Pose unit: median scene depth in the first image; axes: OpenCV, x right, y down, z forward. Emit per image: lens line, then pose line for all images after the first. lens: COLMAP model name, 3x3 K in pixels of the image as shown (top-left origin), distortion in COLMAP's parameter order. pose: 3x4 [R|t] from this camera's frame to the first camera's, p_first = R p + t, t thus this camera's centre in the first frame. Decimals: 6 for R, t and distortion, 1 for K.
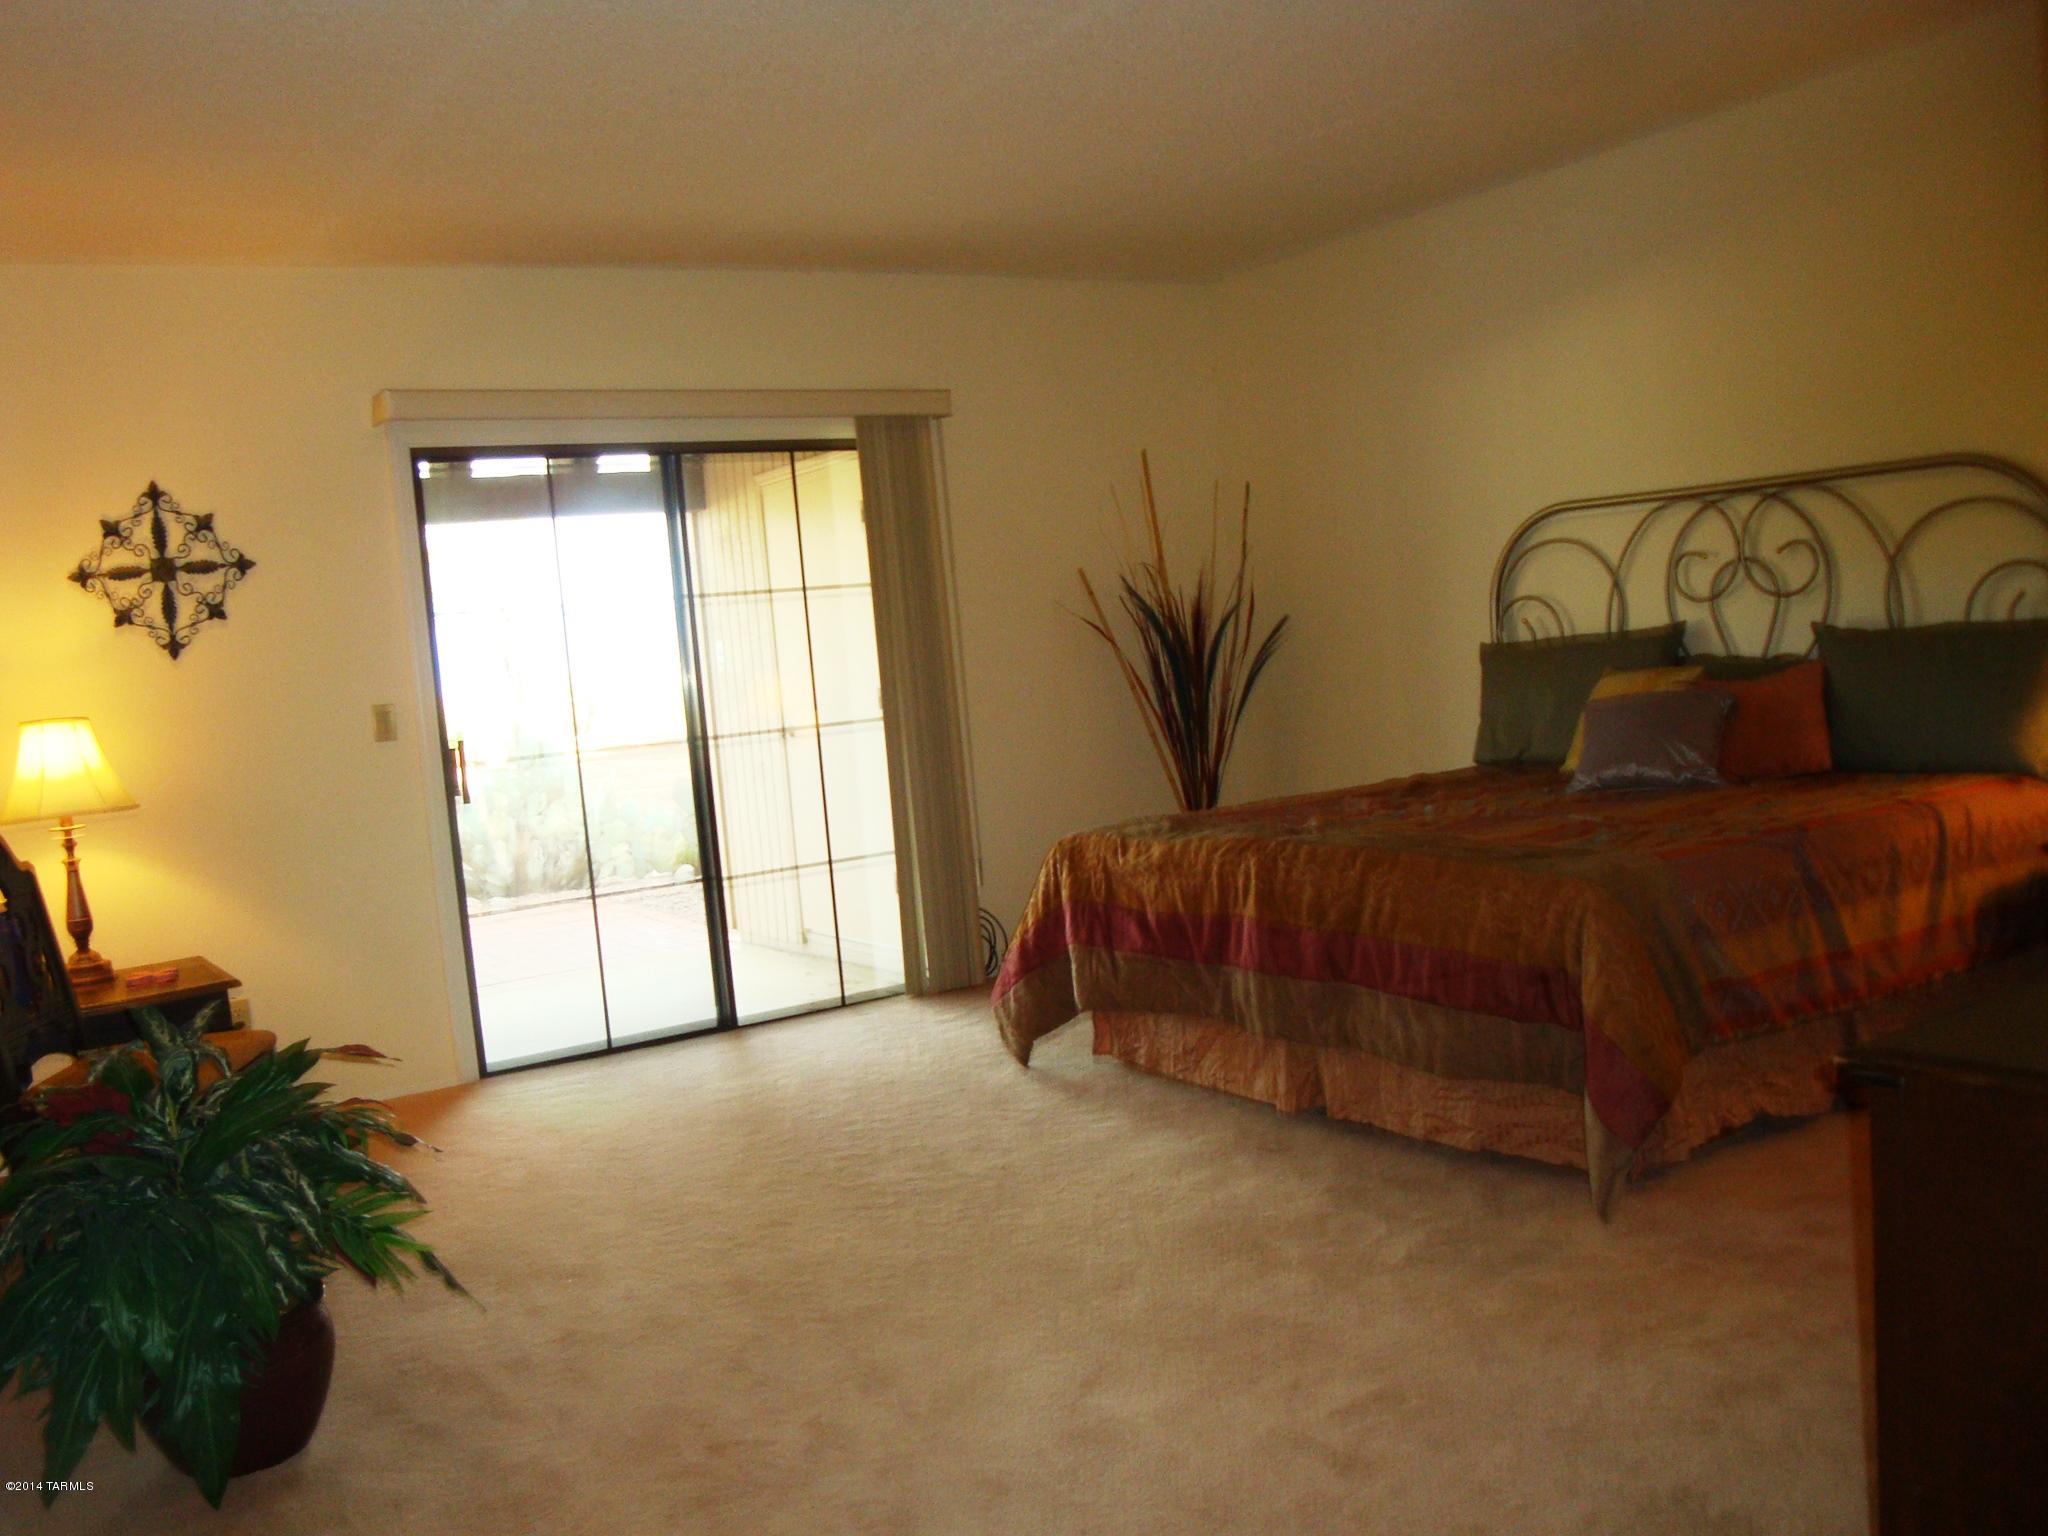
lens RADIAL K [[1696.9, 0, 968.0], [0, 1696.9, 770.2], [0, 0, 1]] dist [-0.153557, 0.105690]
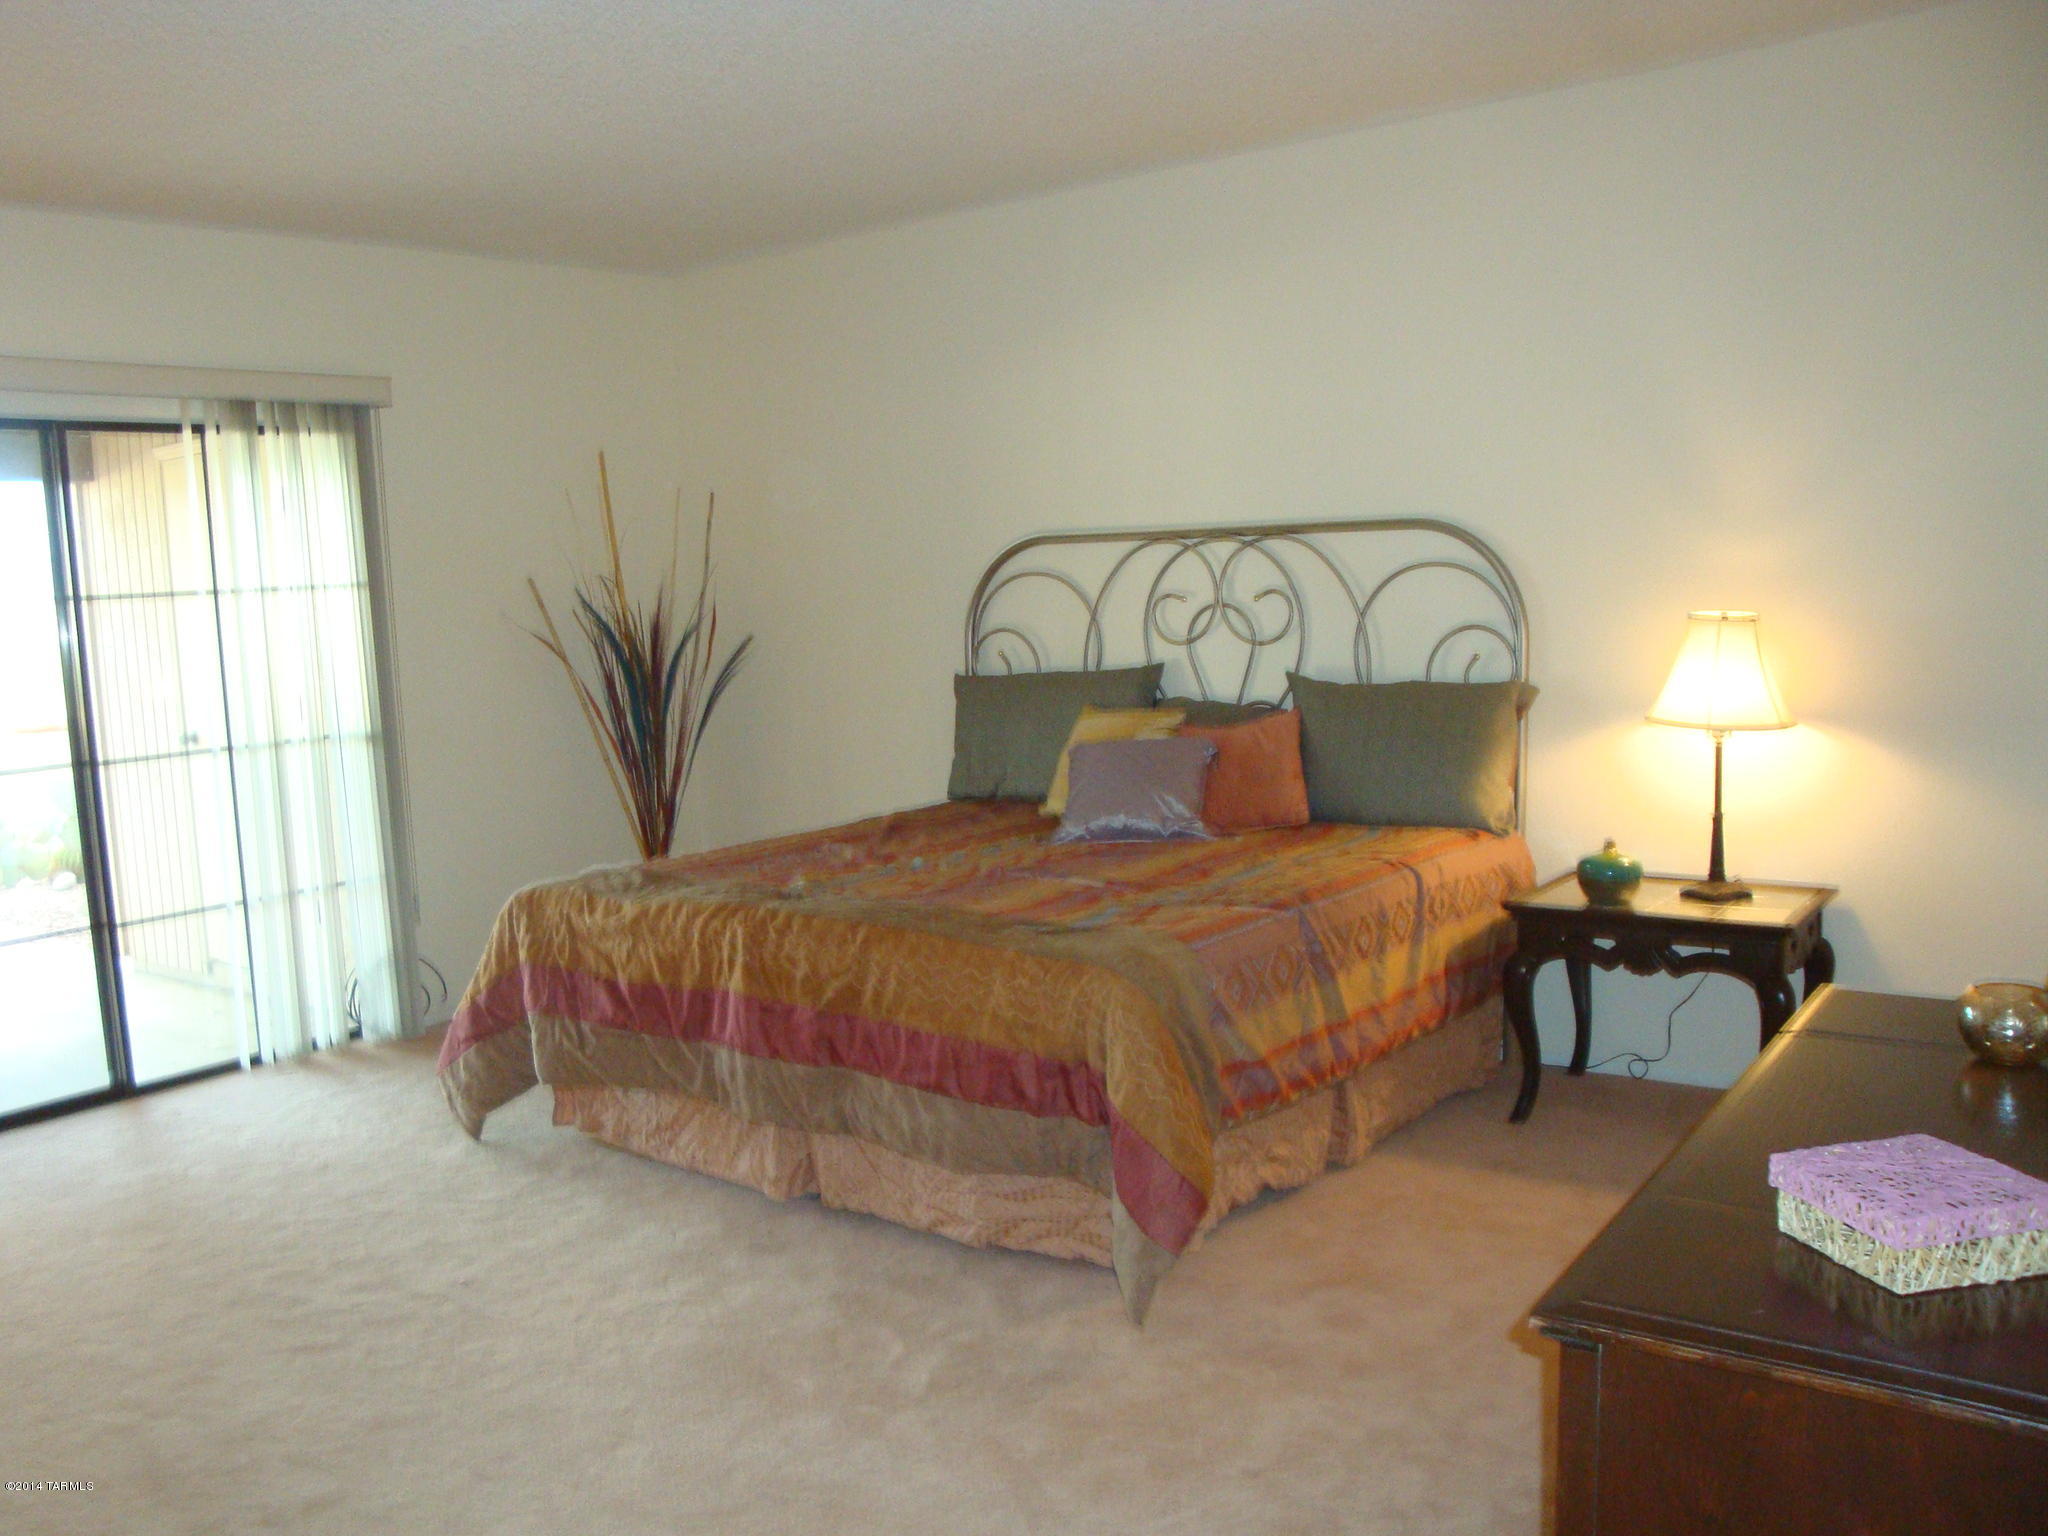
lens RADIAL K [[1678.6, 0, 938.0], [0, 1678.6, 774.7], [0, 0, 1]] dist [-0.137724, 0.104081]
pose [[0.946731, 0.003408, 0.322006, -0.020519], [-0.010331, 0.999751, 0.019792, -0.045548], [-0.321858, -0.022065, 0.946531, 0.097081]]
